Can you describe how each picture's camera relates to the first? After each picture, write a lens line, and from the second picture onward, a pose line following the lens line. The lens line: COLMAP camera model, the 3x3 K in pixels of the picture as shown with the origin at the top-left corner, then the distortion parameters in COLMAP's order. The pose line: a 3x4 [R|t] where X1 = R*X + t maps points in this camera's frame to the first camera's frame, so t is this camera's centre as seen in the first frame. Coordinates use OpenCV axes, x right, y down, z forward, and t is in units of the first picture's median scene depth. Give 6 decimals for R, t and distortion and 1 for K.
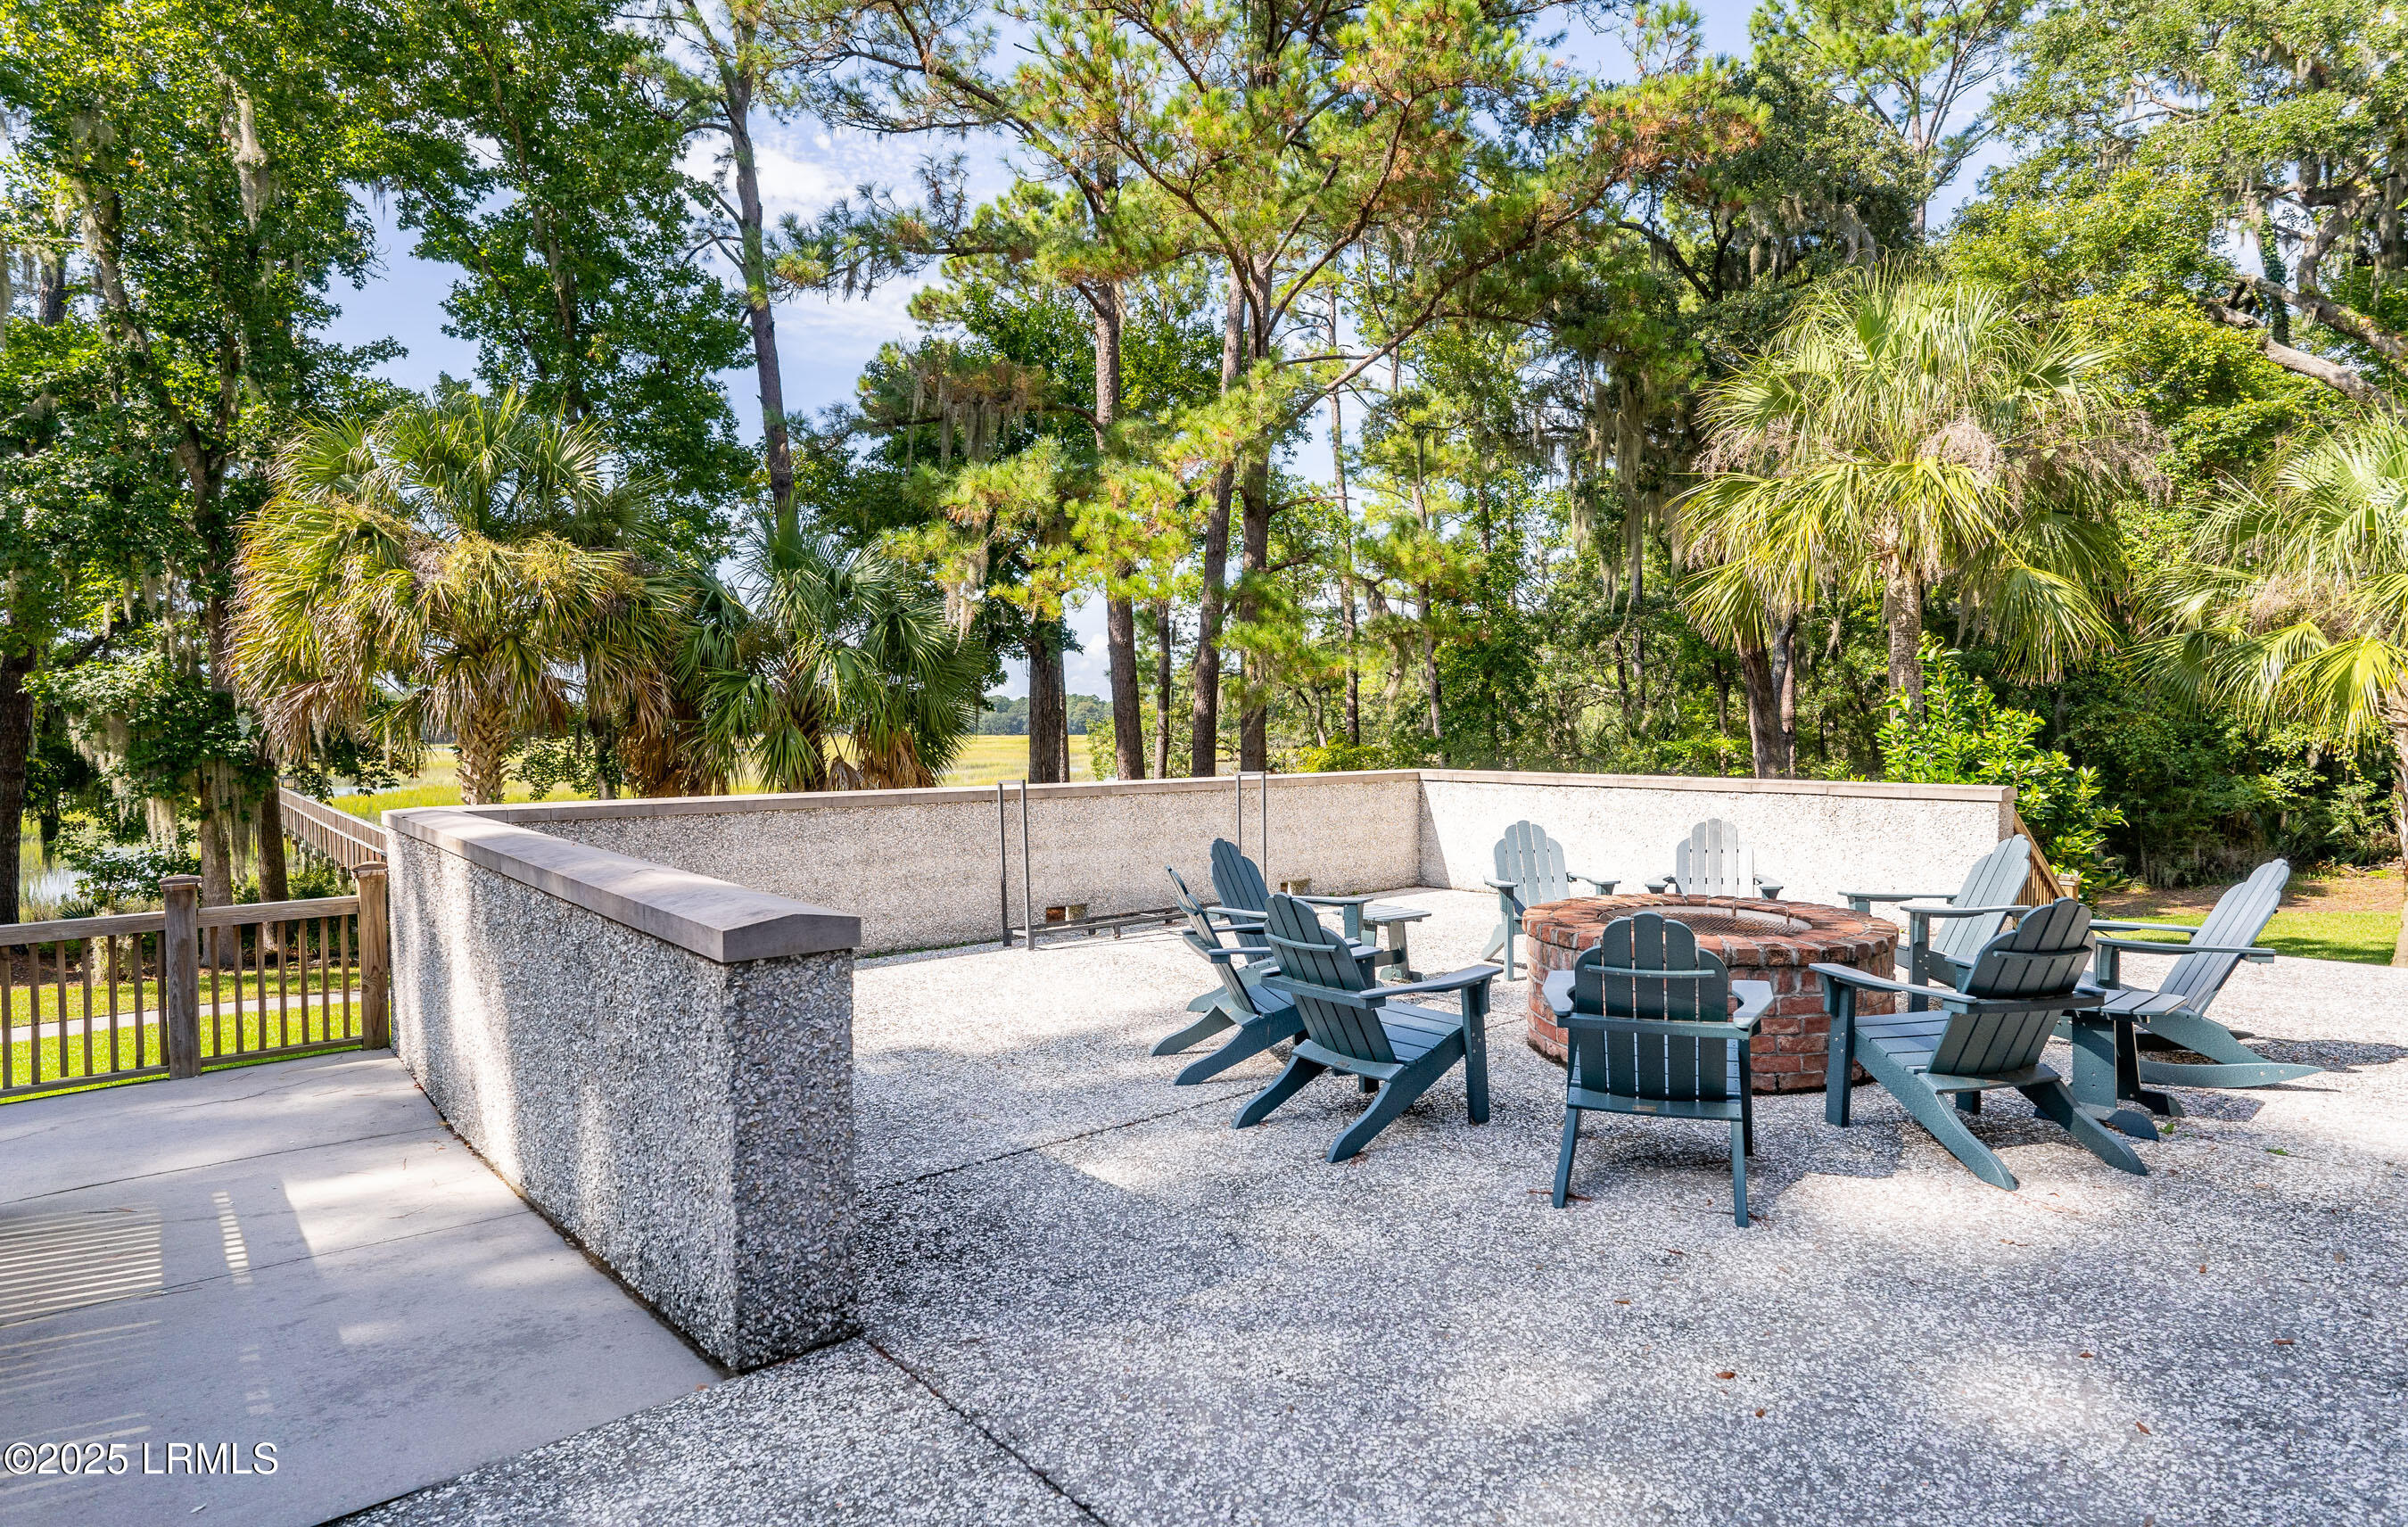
lens RADIAL K [[1202.8, 0, 1193.3], [0, 1202.8, 751.5], [0, 0, 1]] dist [-0.001571, -0.000048]
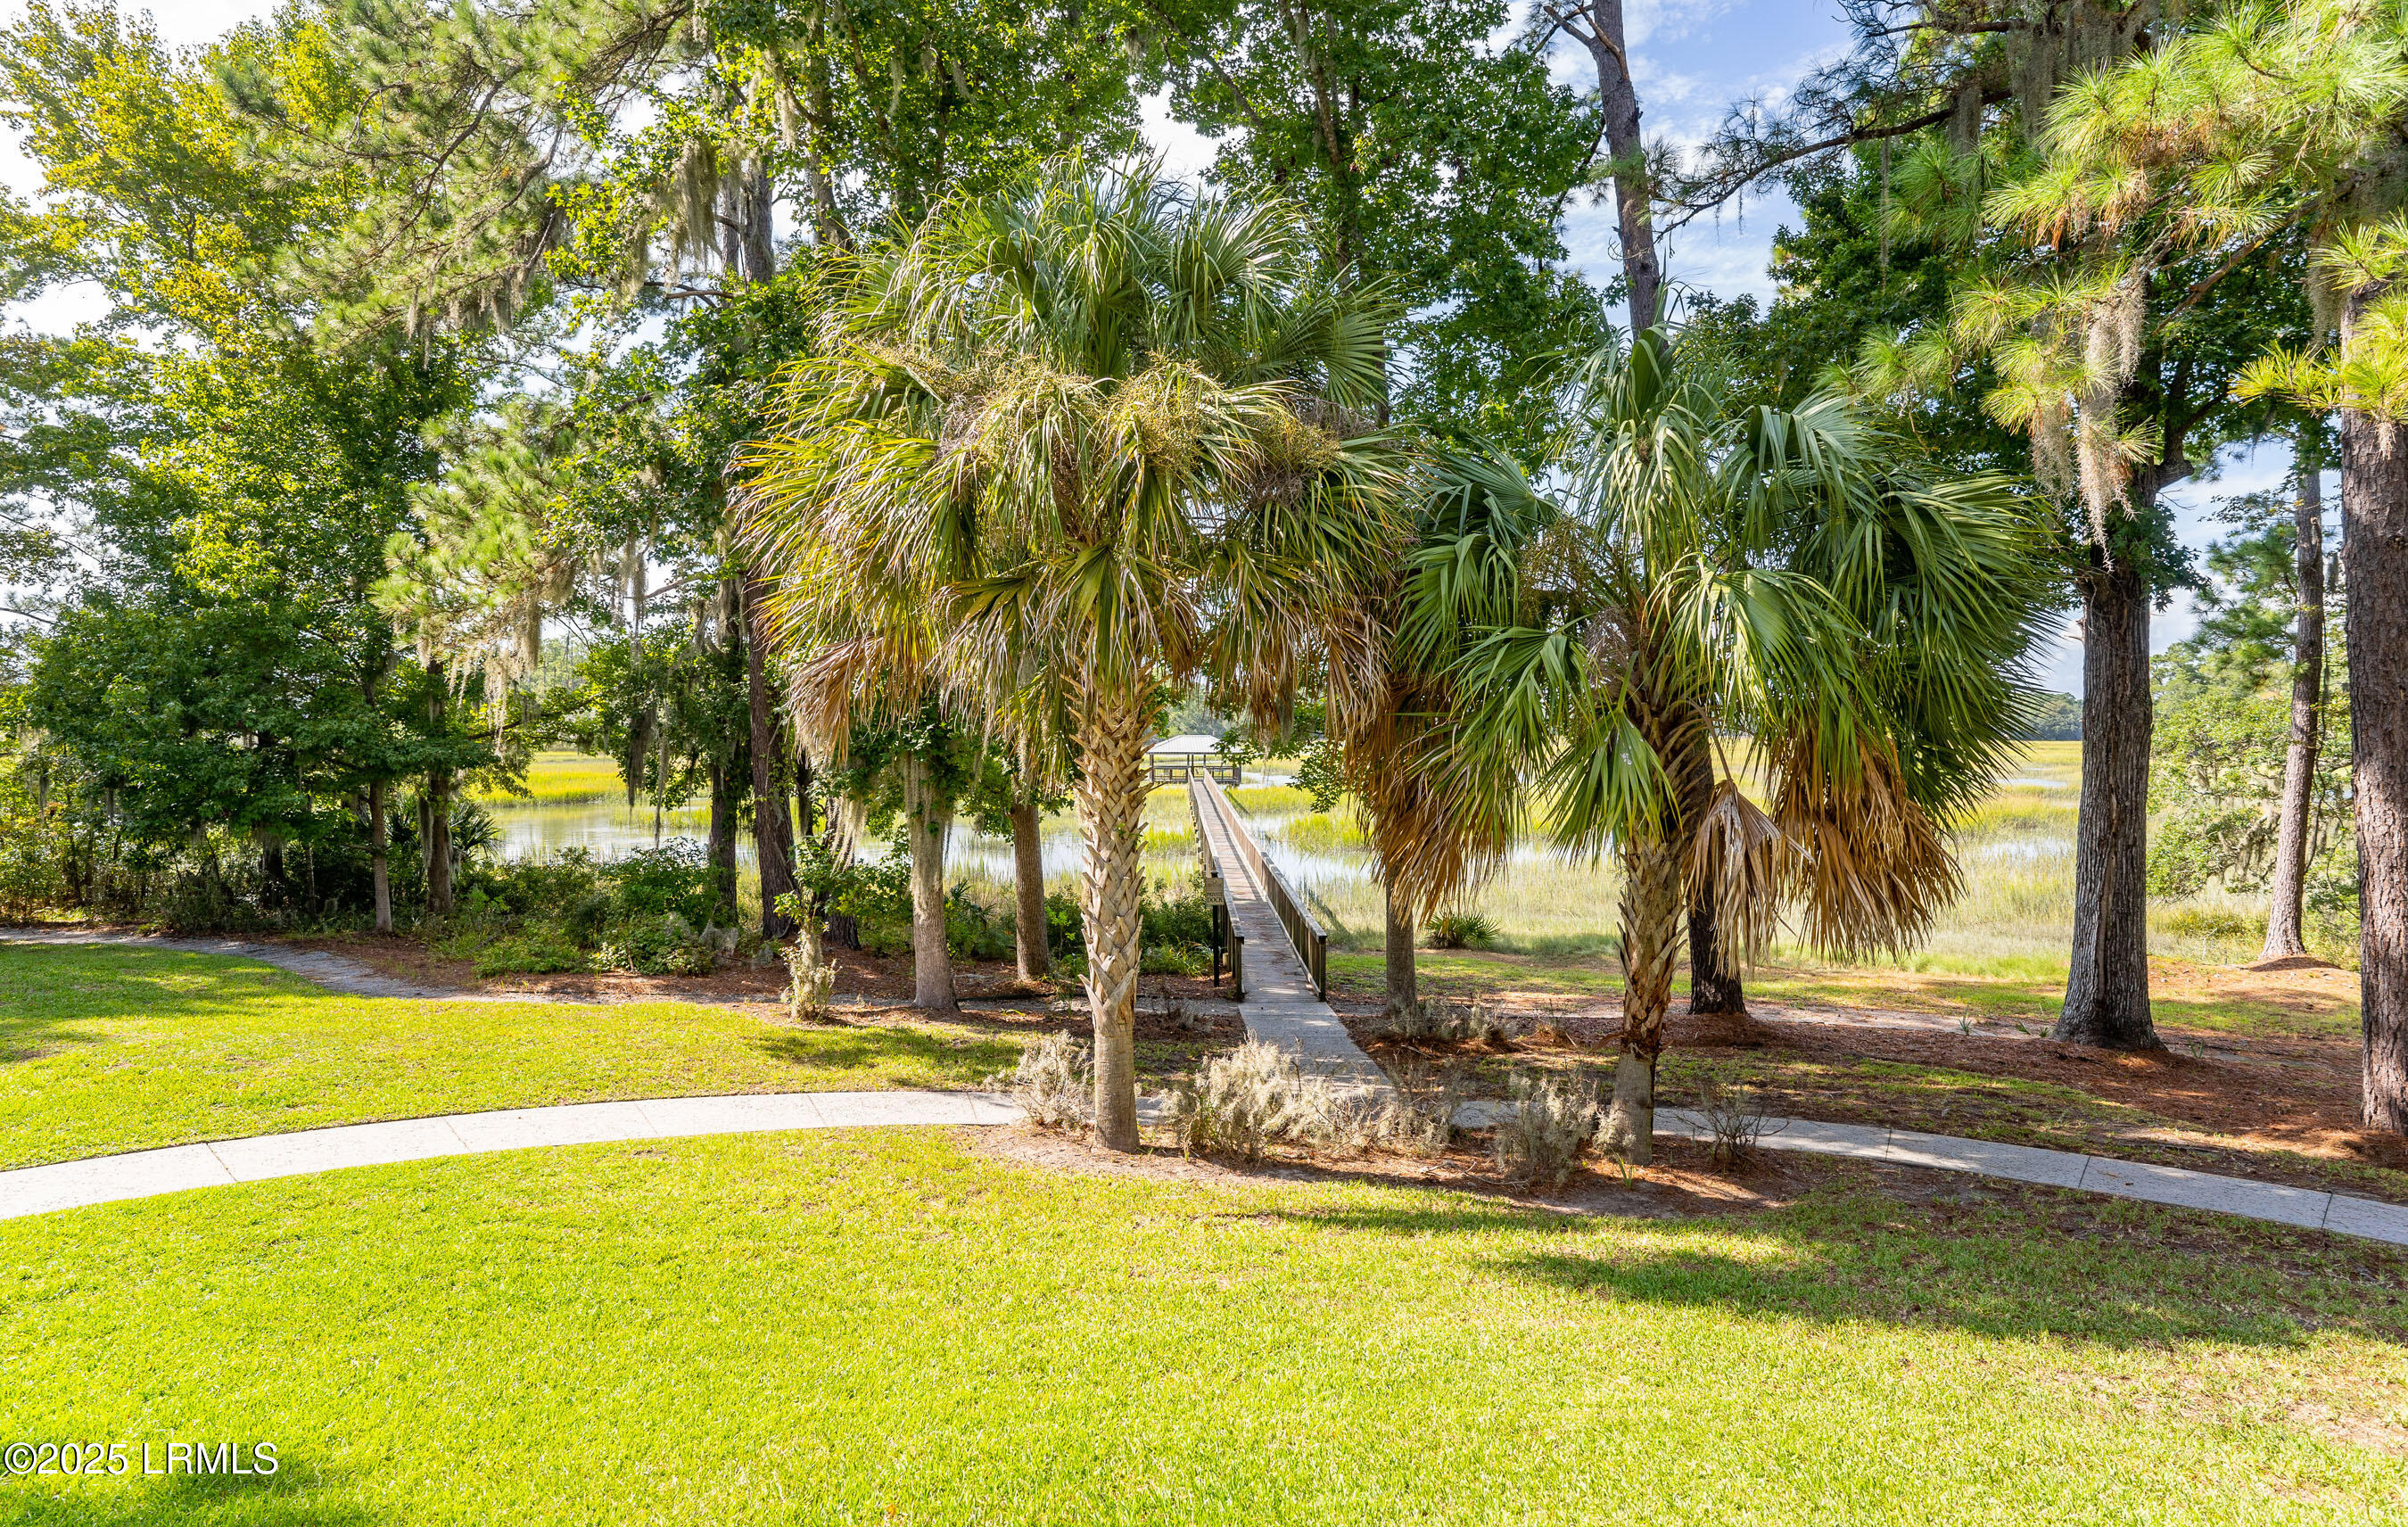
lens RADIAL K [[1202.8, 0, 1193.3], [0, 1202.8, 751.5], [0, 0, 1]] dist [-0.001571, -0.000048]
pose [[0.765213, 0.026496, -0.643232, -0.143619], [-0.024602, 0.999626, 0.011909, -0.010738], [0.643307, 0.006711, 0.765579, 0.474248]]
